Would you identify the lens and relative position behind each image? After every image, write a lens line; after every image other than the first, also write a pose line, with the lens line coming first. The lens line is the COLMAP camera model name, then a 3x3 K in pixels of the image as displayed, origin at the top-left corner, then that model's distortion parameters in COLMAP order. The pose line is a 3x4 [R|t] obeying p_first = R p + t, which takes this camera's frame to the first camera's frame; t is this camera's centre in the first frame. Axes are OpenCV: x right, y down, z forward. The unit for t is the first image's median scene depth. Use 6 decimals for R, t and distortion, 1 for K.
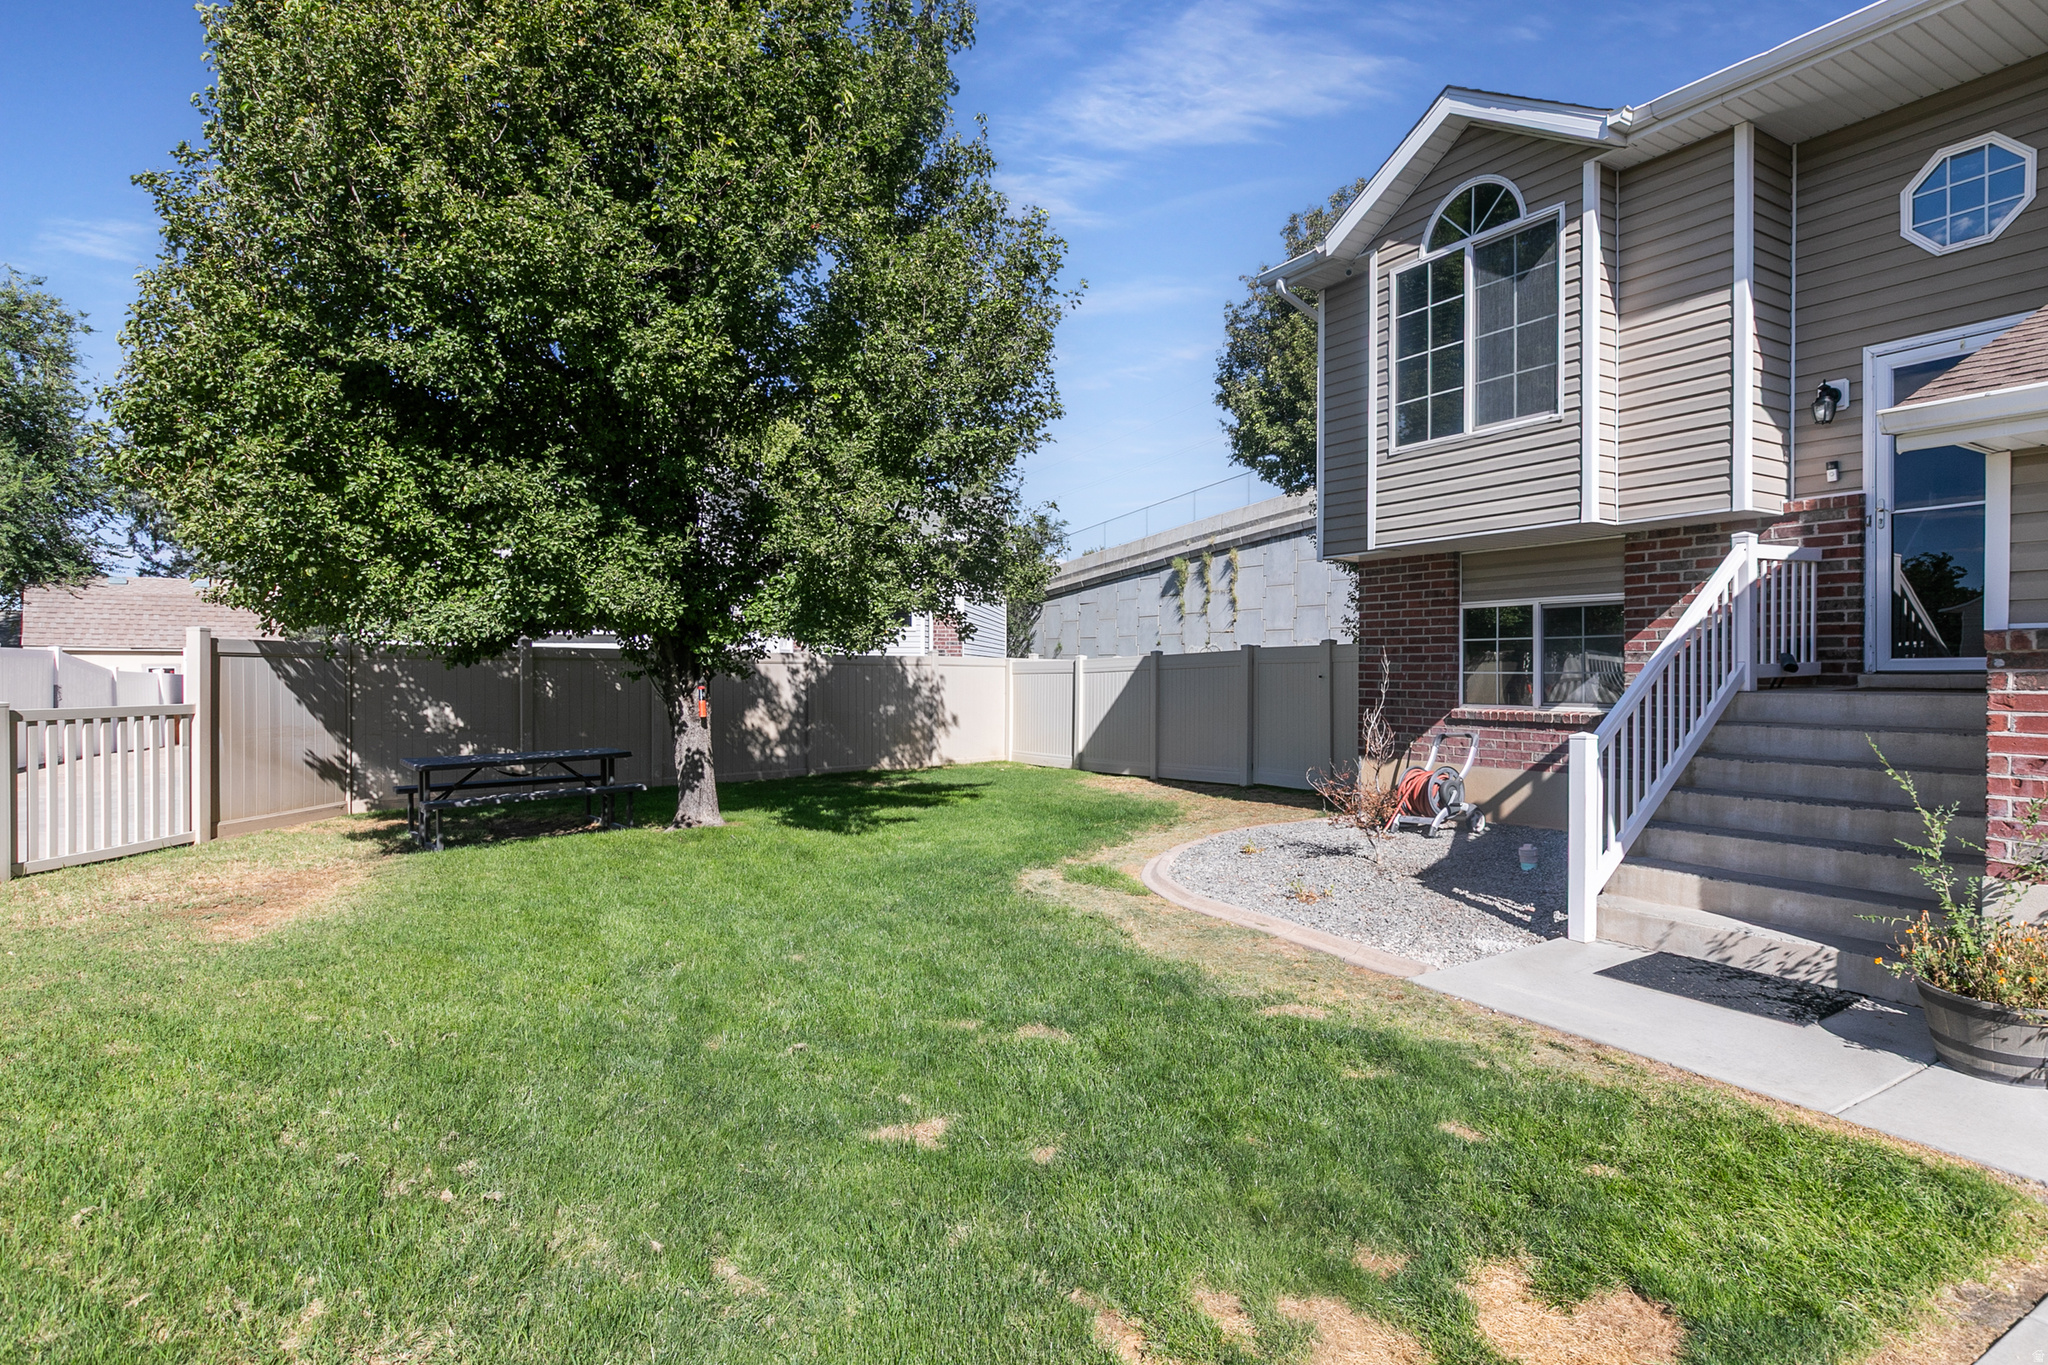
lens RADIAL K [[1067.5, 0, 1036.4], [0, 1067.5, 678.1], [0, 0, 1]] dist [-0.004535, -0.001123]
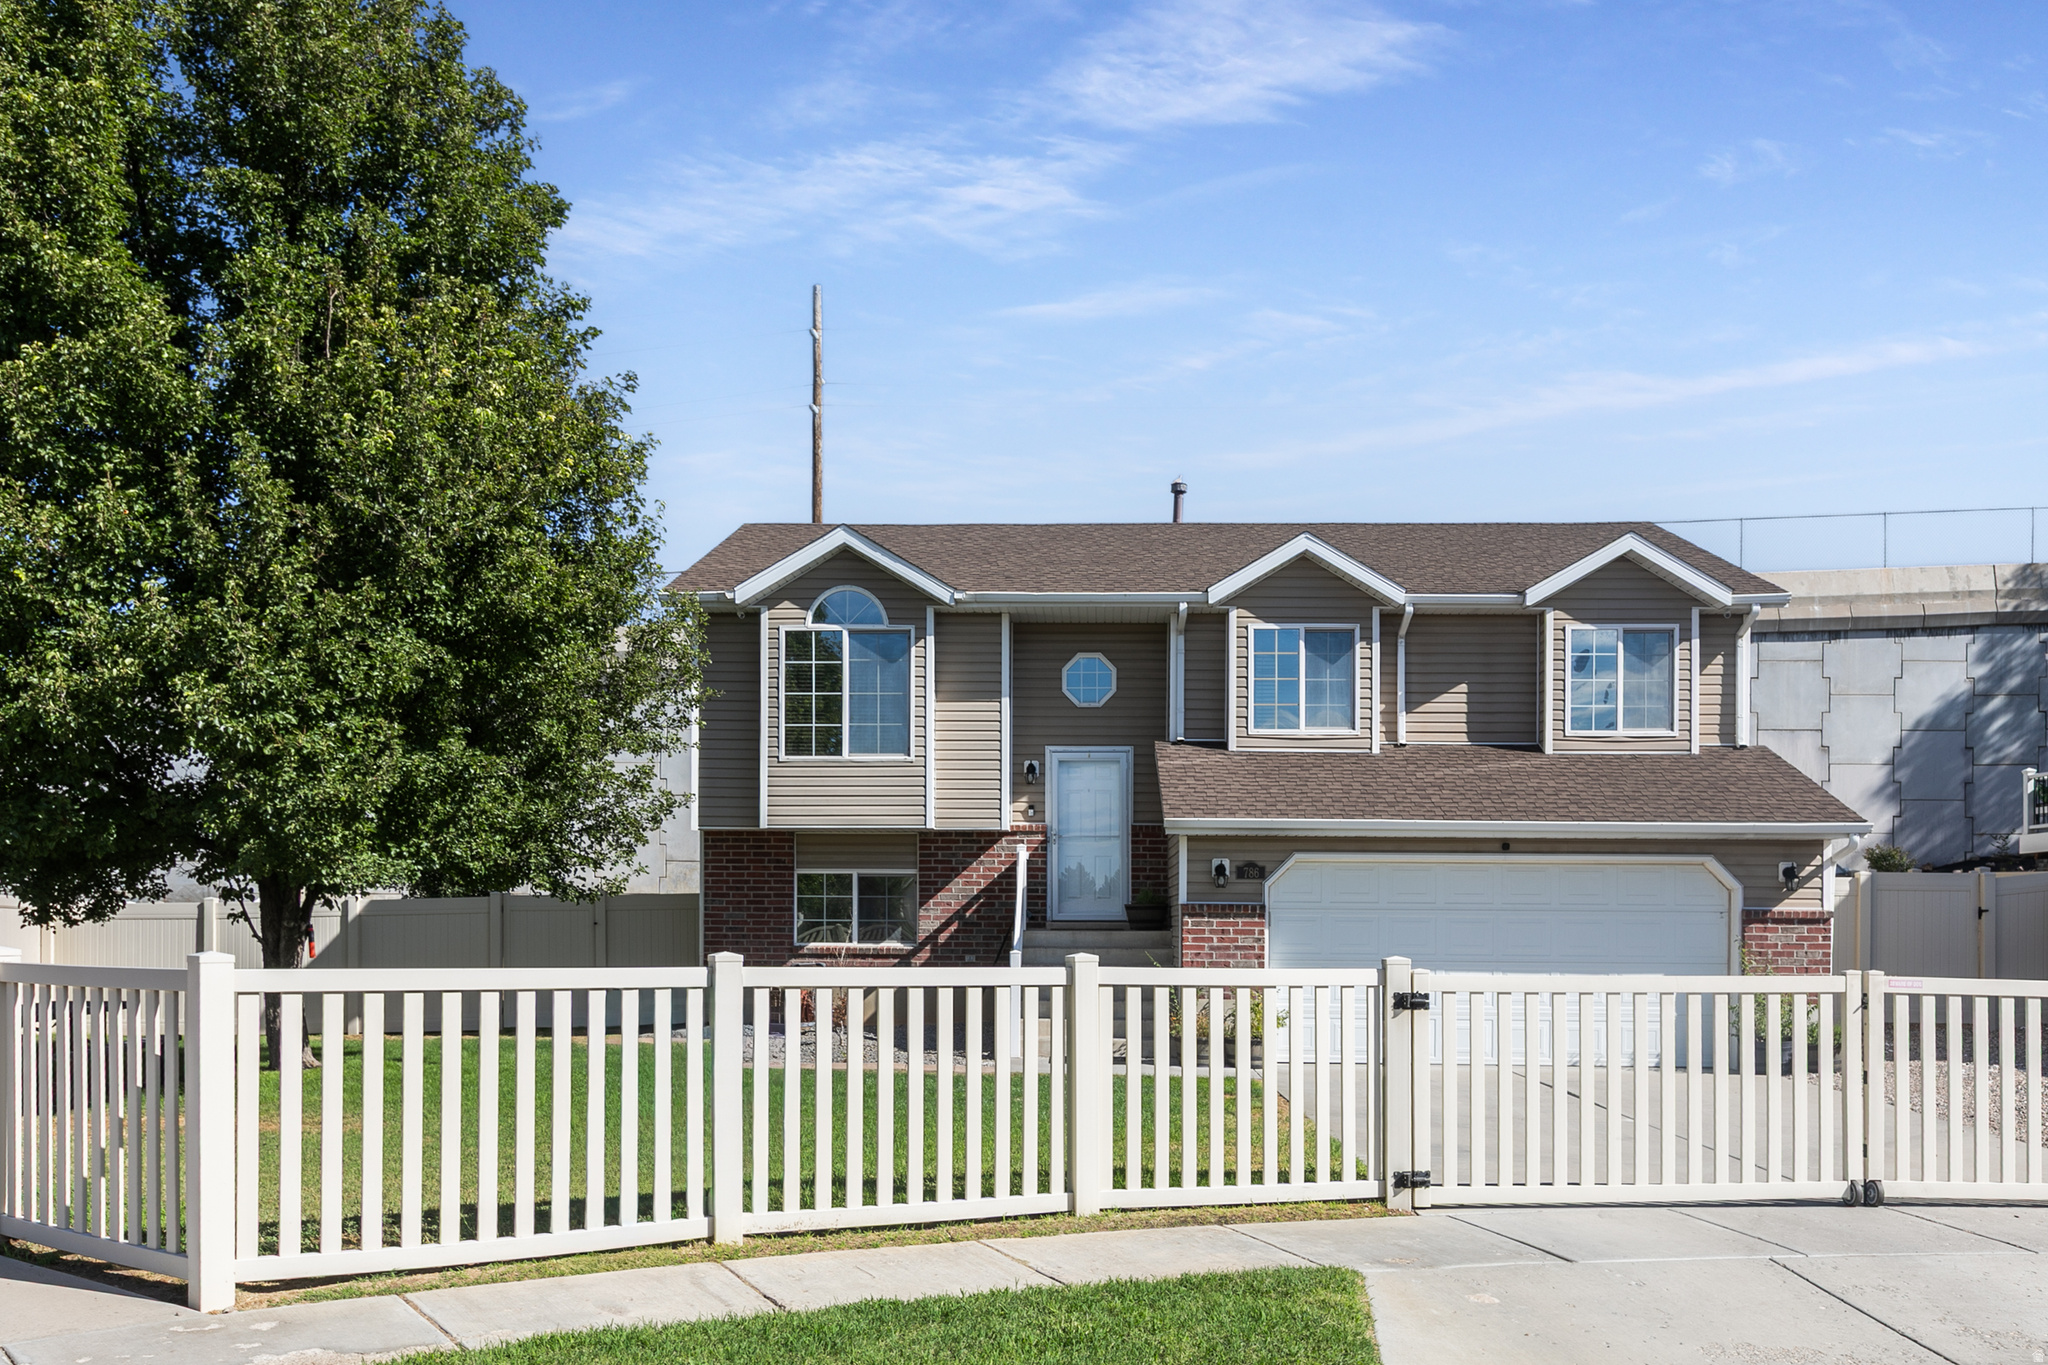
lens RADIAL K [[1549.7, 0, 993.1], [0, 1549.7, 926.5], [0, 0, 1]] dist [0.002766, -0.007578]
pose [[0.576934, 0.001150, 0.816790, -1.254102], [0.000362, 0.999999, -0.001663, 0.008035], [-0.816790, 0.001256, 0.576933, -0.411832]]
